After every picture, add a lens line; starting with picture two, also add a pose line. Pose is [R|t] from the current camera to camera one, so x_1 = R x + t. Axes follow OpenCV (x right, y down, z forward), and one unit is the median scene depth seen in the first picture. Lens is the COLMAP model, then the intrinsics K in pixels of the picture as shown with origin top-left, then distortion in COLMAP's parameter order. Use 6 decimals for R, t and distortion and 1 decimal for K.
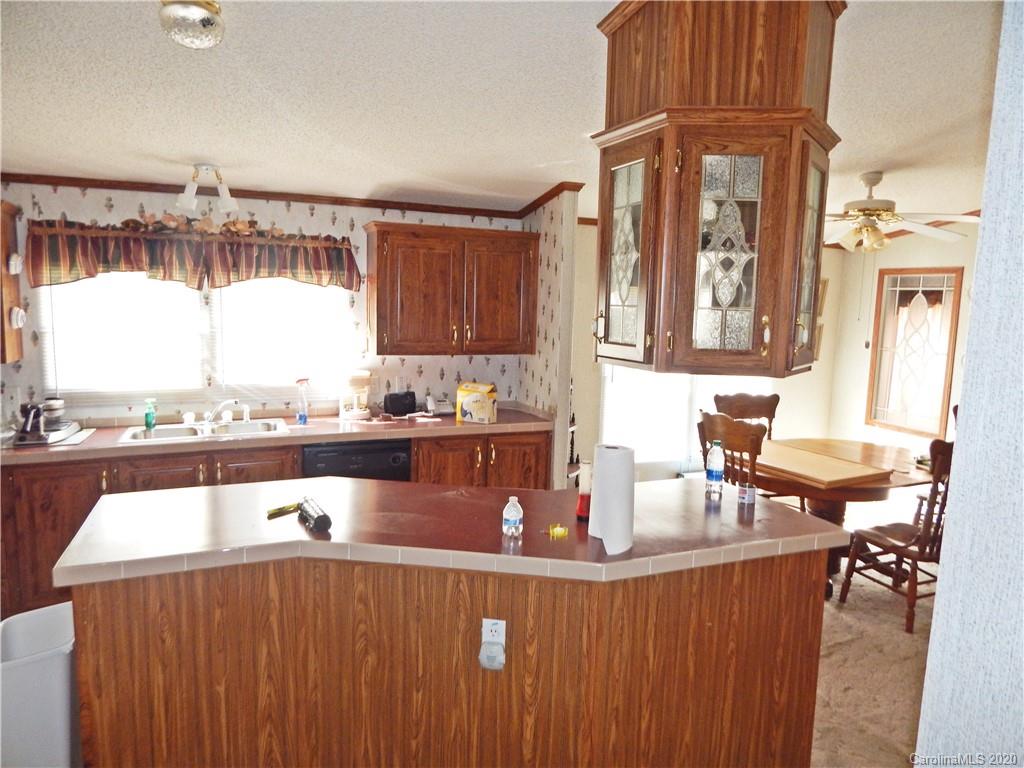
lens RADIAL K [[671.3, 0, 521.1], [0, 671.3, 384.9], [0, 0, 1]] dist [-0.010675, -0.004360]
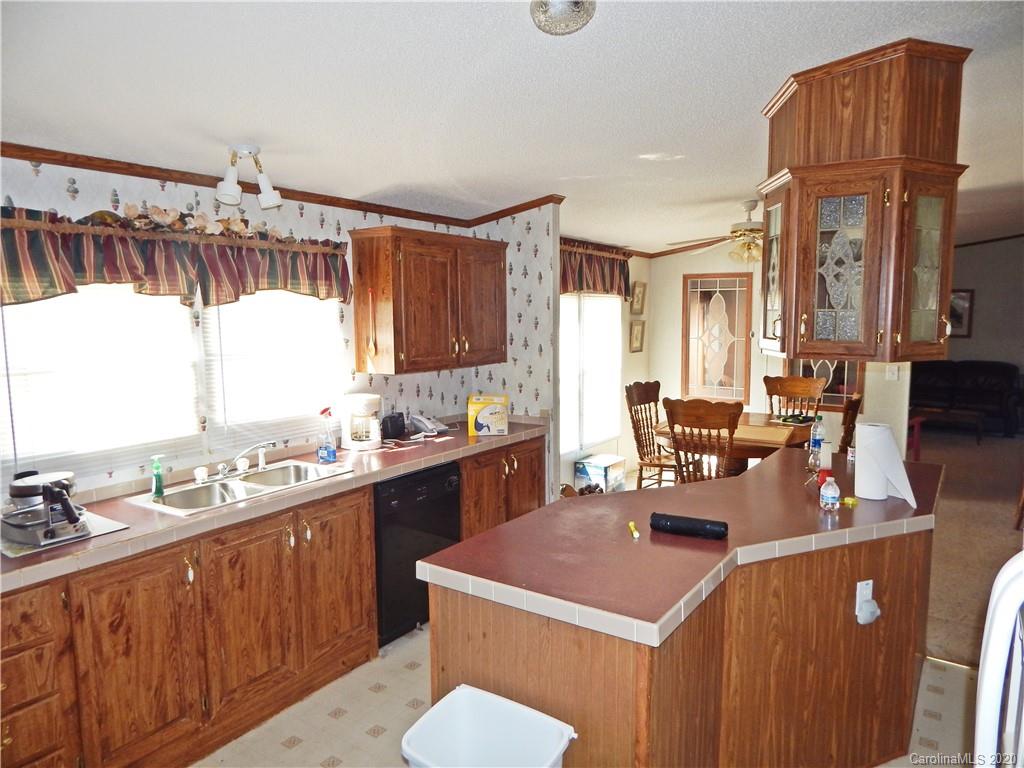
lens RADIAL K [[671.3, 0, 519.0], [0, 671.3, 385.1], [0, 0, 1]] dist [-0.010675, -0.004360]
pose [[0.851790, -0.085370, 0.516881, -0.554965], [0.088902, 0.995878, 0.017978, -0.031999], [-0.516285, 0.030638, 0.855868, 0.147862]]
